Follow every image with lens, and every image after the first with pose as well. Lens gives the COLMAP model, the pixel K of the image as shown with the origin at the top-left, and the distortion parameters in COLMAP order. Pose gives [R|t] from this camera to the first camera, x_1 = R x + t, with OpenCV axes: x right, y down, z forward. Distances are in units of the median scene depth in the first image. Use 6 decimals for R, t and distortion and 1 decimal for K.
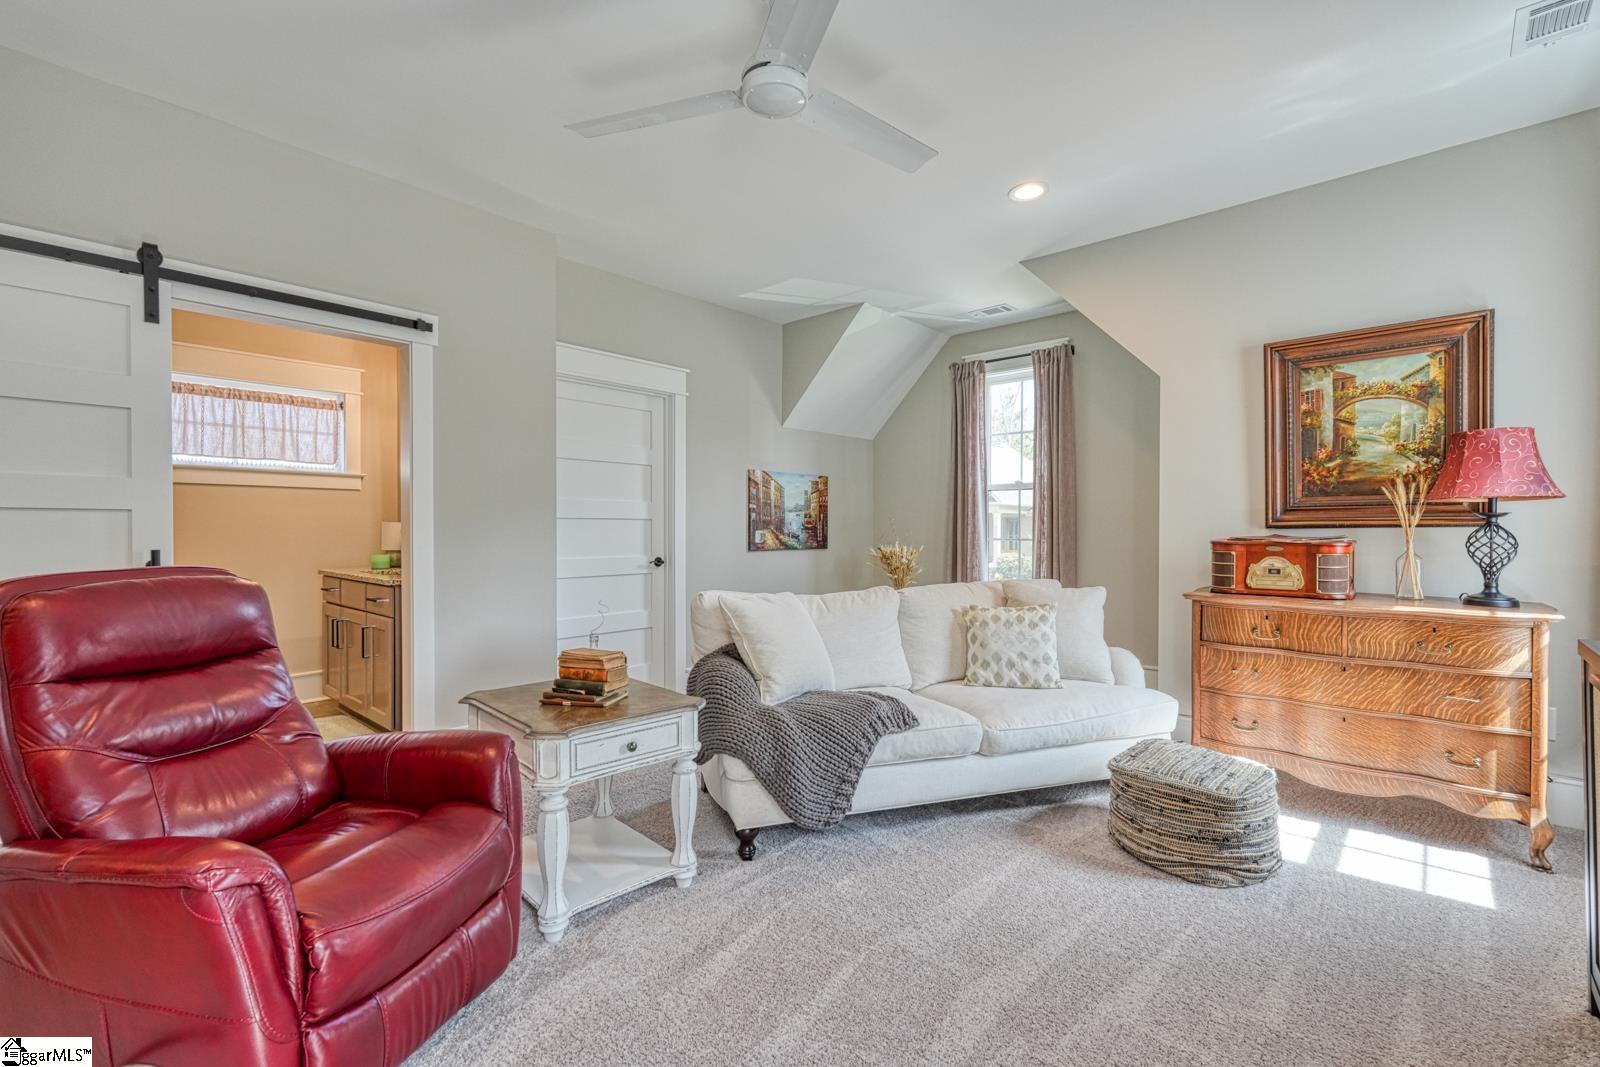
lens RADIAL K [[708.5, 0, 794.3], [0, 708.5, 528.5], [0, 0, 1]] dist [0.000560, 0.000670]
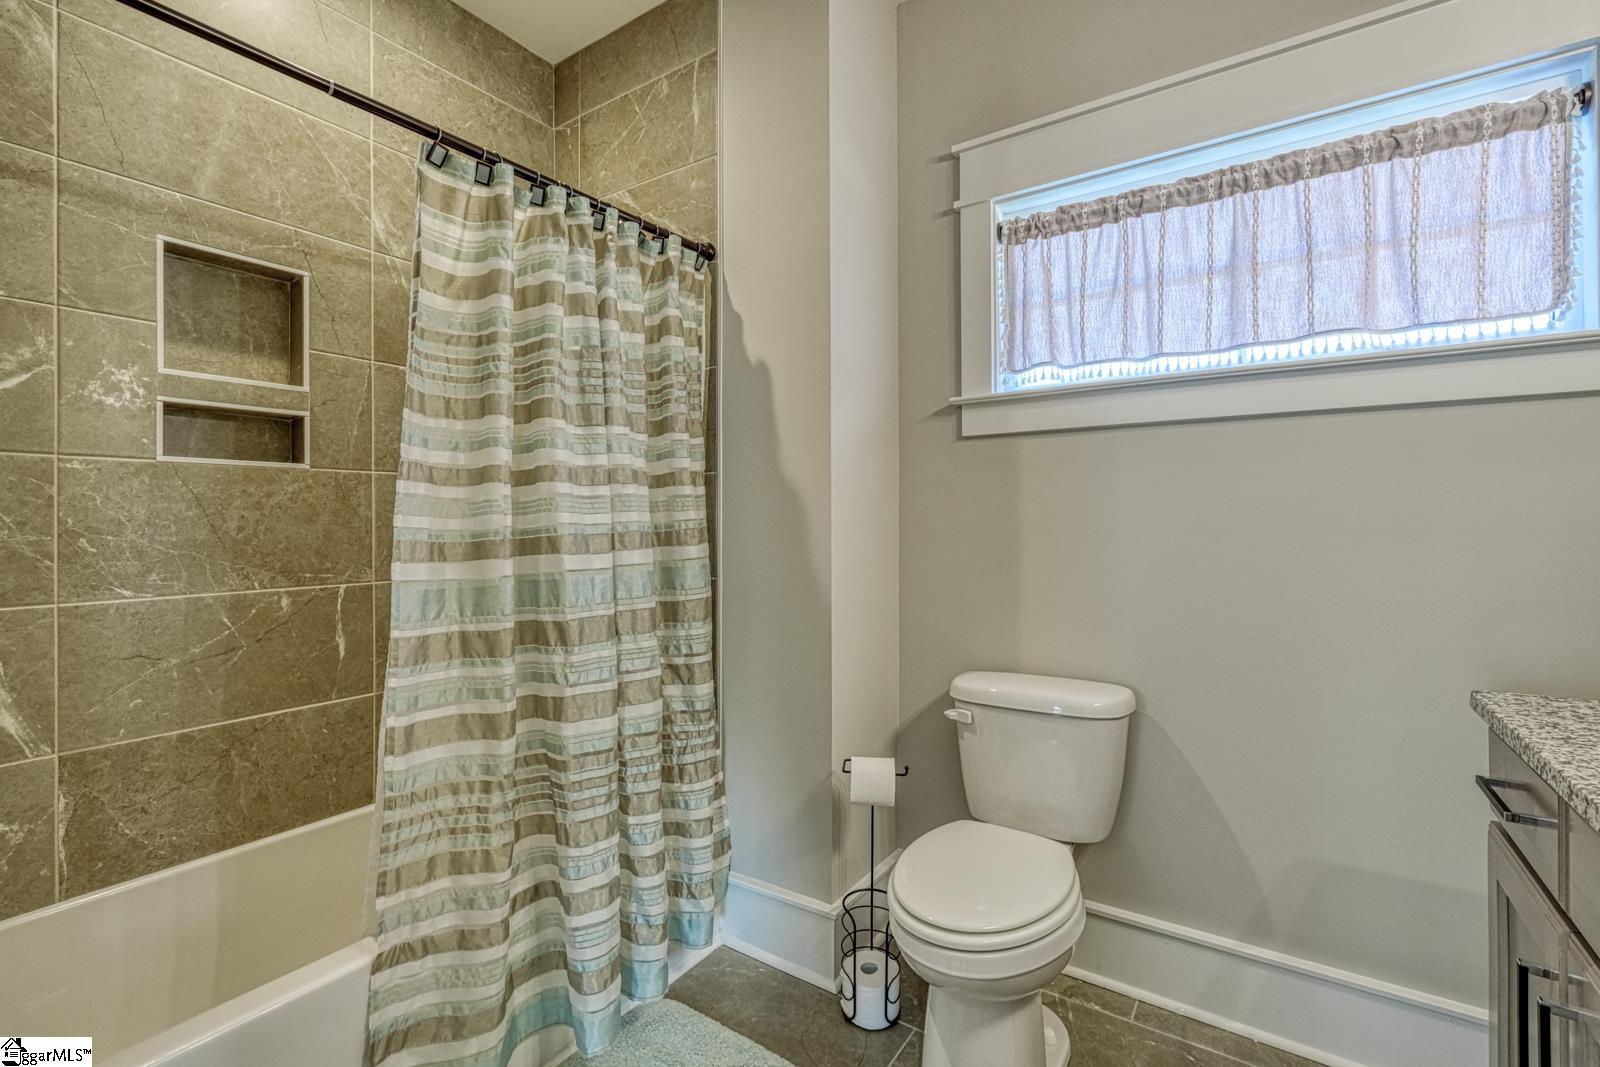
lens RADIAL K [[708.5, 0, 793.8], [0, 708.5, 523.5], [0, 0, 1]] dist [0.000560, 0.000670]
pose [[0.199769, -0.003276, -0.979838, -0.451289], [0.002981, 0.999992, -0.002736, -0.004842], [0.979839, -0.002375, 0.199777, 0.673046]]
